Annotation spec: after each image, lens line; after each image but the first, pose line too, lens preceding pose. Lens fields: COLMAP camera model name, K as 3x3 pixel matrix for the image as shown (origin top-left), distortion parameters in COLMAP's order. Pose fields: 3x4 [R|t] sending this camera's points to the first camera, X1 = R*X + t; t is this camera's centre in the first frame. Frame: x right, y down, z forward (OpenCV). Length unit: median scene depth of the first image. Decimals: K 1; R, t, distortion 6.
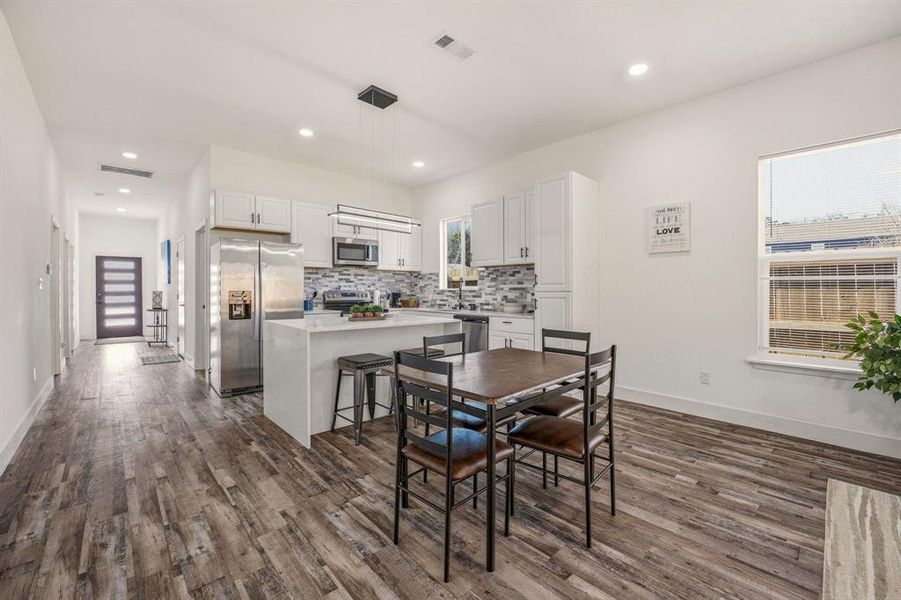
lens RADIAL K [[378.6, 0, 450.6], [0, 378.6, 291.1], [0, 0, 1]] dist [-0.024606, 0.000629]
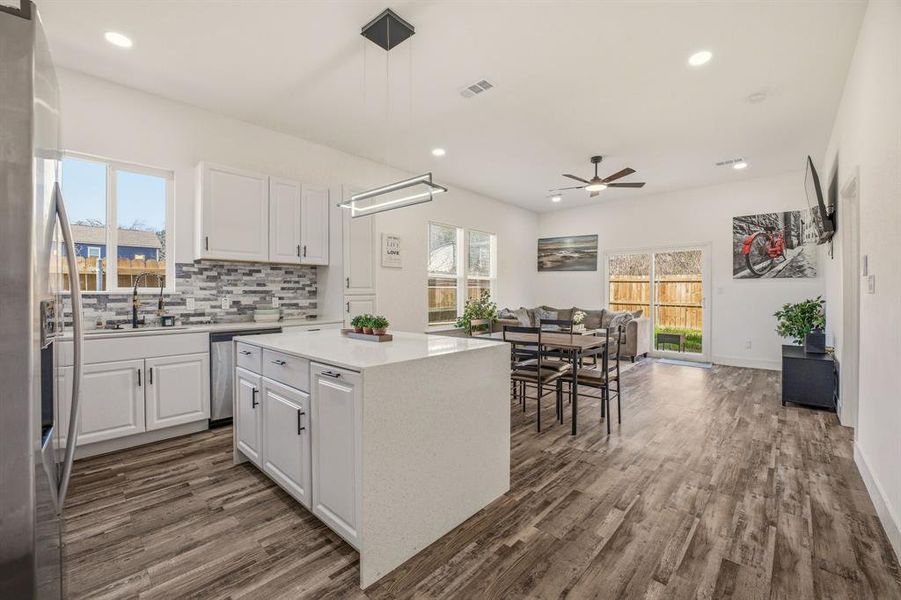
lens RADIAL K [[369.9, 0, 452.1], [0, 369.9, 292.8], [0, 0, 1]] dist [-0.025681, 0.000106]
pose [[-0.078675, -0.001871, 0.996899, -0.584015], [0.002667, 0.999994, 0.002088, -0.004228], [-0.996897, 0.002823, -0.078669, 0.596373]]
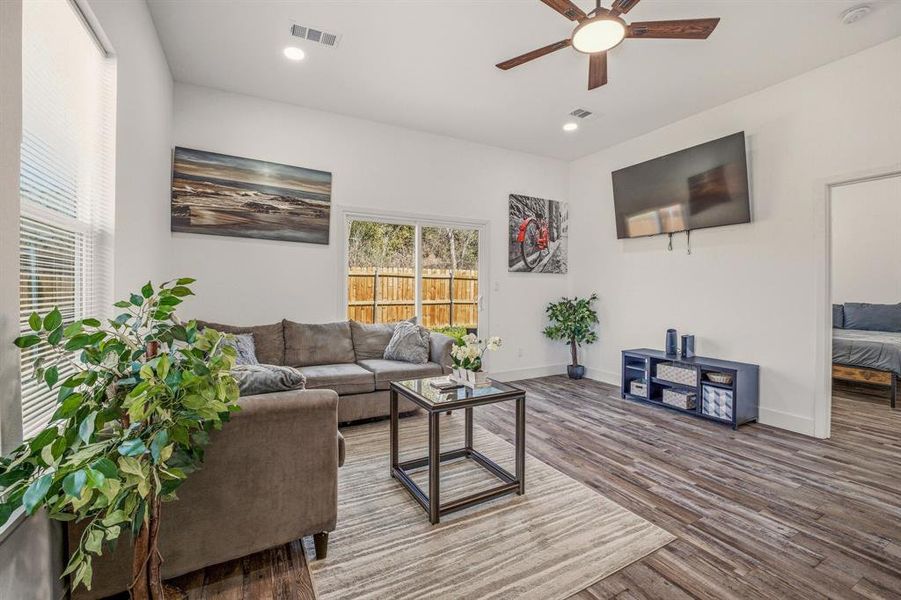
lens RADIAL K [[378.6, 0, 450.6], [0, 378.6, 291.1], [0, 0, 1]] dist [-0.024606, 0.000629]
pose [[-0.964828, -0.007855, 0.262765, 0.330758], [-0.005989, 0.999951, 0.007902, -0.001896], [-0.262814, 0.006051, -0.964828, 0.573620]]
